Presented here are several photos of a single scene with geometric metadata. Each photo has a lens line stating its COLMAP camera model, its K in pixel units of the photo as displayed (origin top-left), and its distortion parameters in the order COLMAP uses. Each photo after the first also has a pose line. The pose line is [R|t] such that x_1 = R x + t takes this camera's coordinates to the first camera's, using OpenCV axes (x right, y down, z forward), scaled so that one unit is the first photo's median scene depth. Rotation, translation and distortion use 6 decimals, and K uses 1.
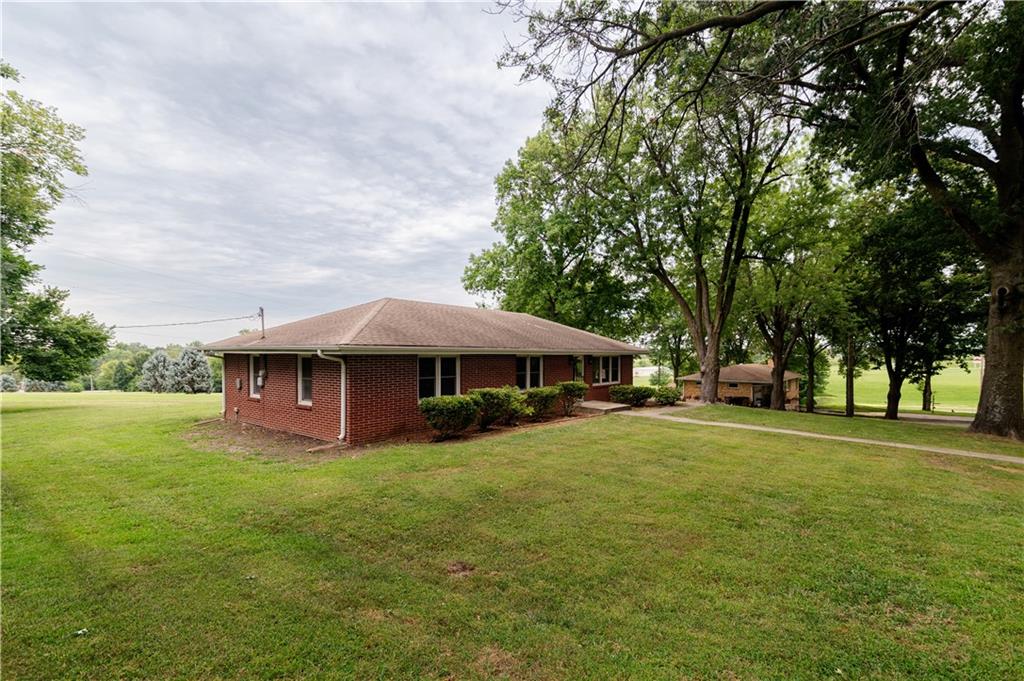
lens RADIAL K [[465.1, 0, 512.4], [0, 465.1, 339.8], [0, 0, 1]] dist [0.027494, -0.001932]
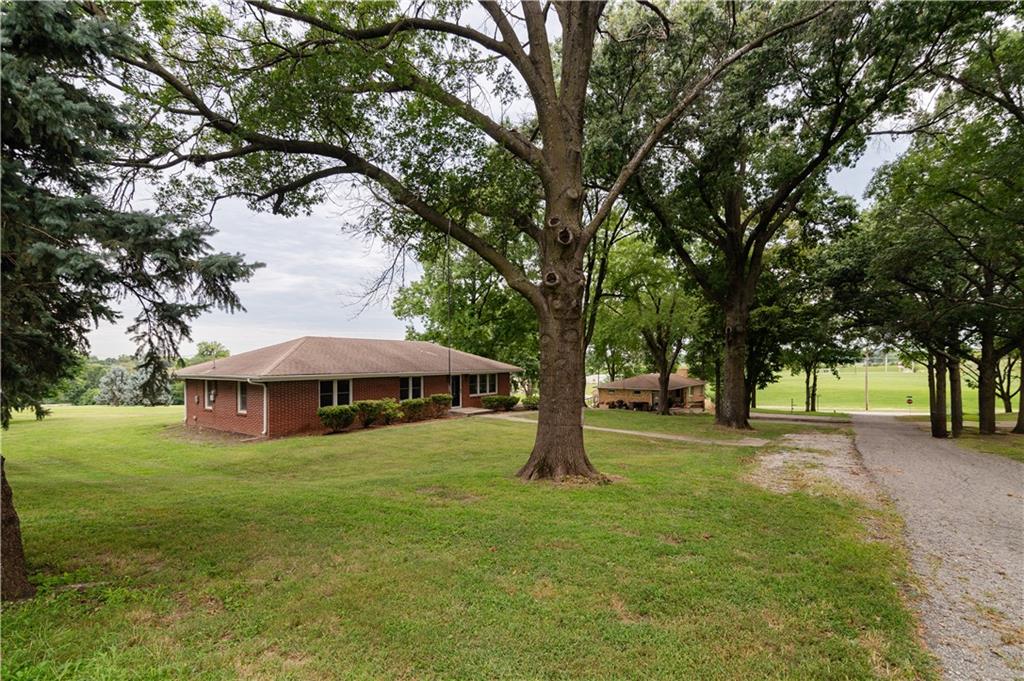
lens RADIAL K [[465.1, 0, 511.8], [0, 465.1, 340.6], [0, 0, 1]] dist [0.027494, -0.001932]
pose [[0.998039, -0.004671, 0.062421, 0.249132], [0.005588, 0.999879, -0.014536, -0.051299], [-0.062346, 0.014856, 0.997944, -0.430298]]
